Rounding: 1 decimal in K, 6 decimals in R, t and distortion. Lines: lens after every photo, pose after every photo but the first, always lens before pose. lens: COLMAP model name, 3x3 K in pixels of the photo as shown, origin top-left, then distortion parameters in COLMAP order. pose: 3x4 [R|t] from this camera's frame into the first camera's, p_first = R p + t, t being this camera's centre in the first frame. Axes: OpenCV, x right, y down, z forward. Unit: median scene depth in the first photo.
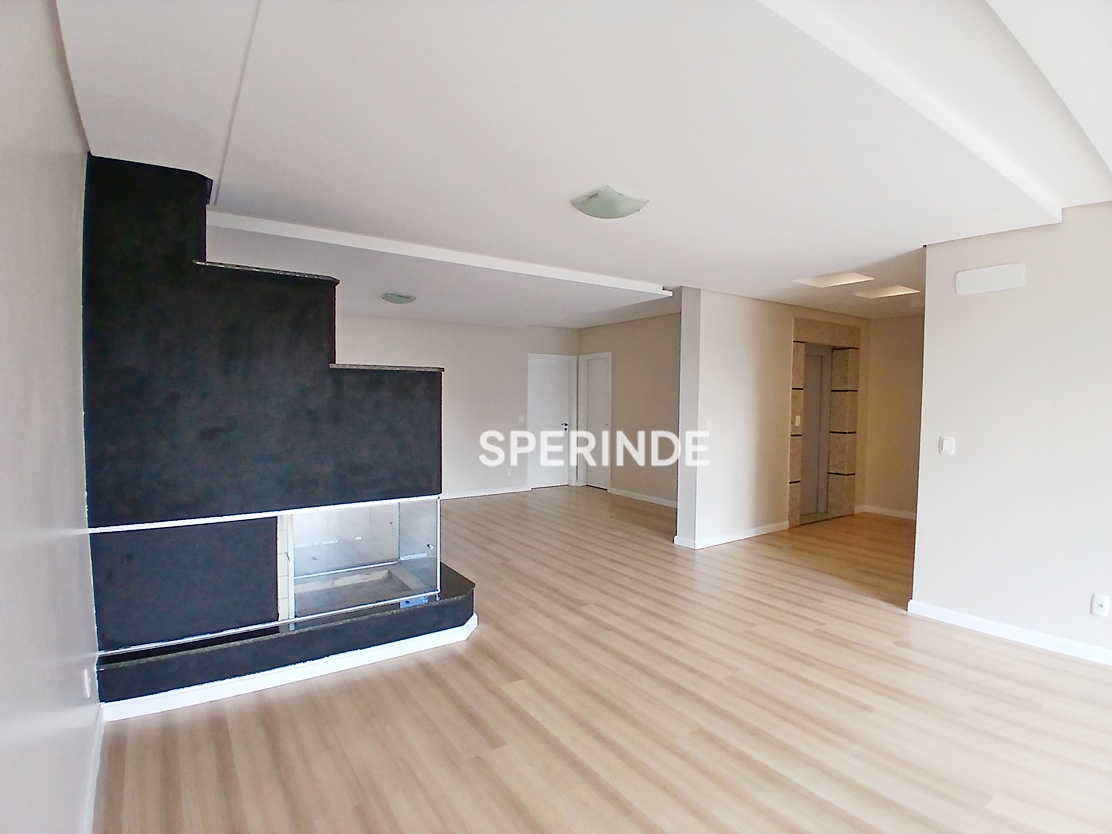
lens RADIAL K [[557.4, 0, 559.6], [0, 557.4, 417.9], [0, 0, 1]] dist [-0.026823, -0.007439]
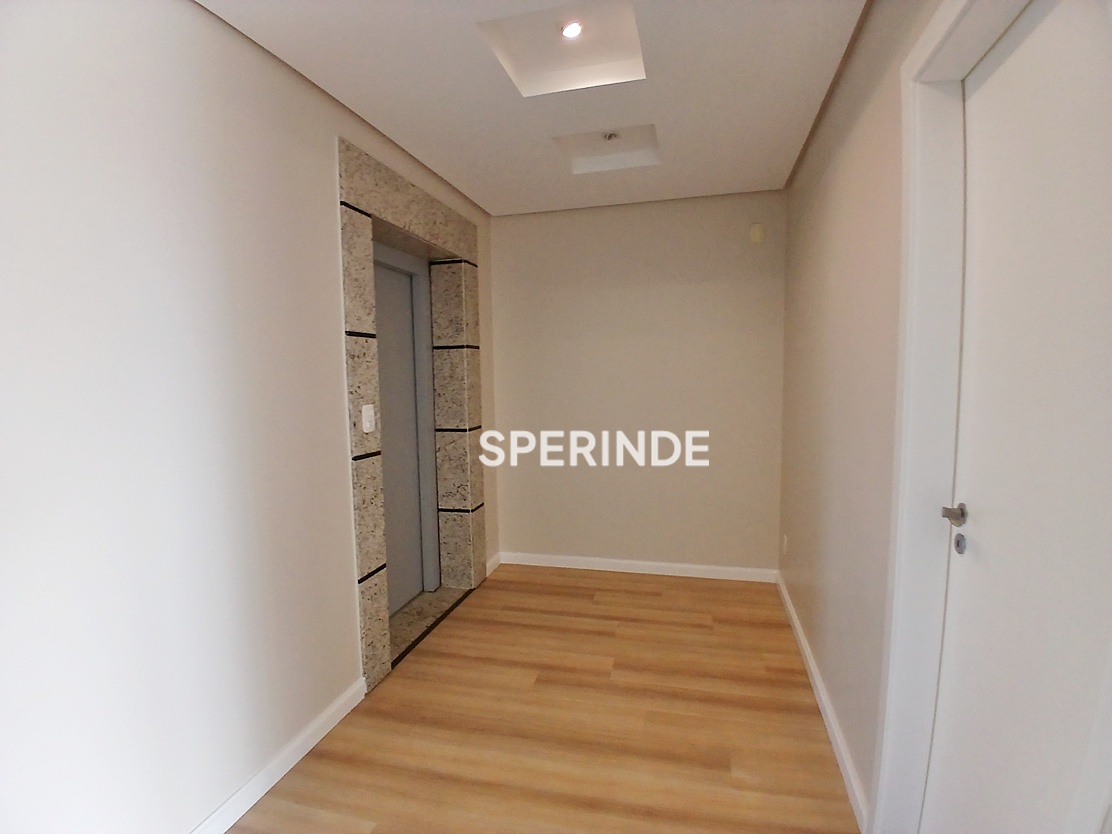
lens RADIAL K [[557.4, 0, 557.4], [0, 557.4, 418.0], [0, 0, 1]] dist [-0.026823, -0.007439]
pose [[0.754731, -0.080910, 0.651026, 0.251072], [0.056177, 0.996691, 0.058743, -0.009375], [-0.653625, -0.007763, 0.756779, 0.561569]]
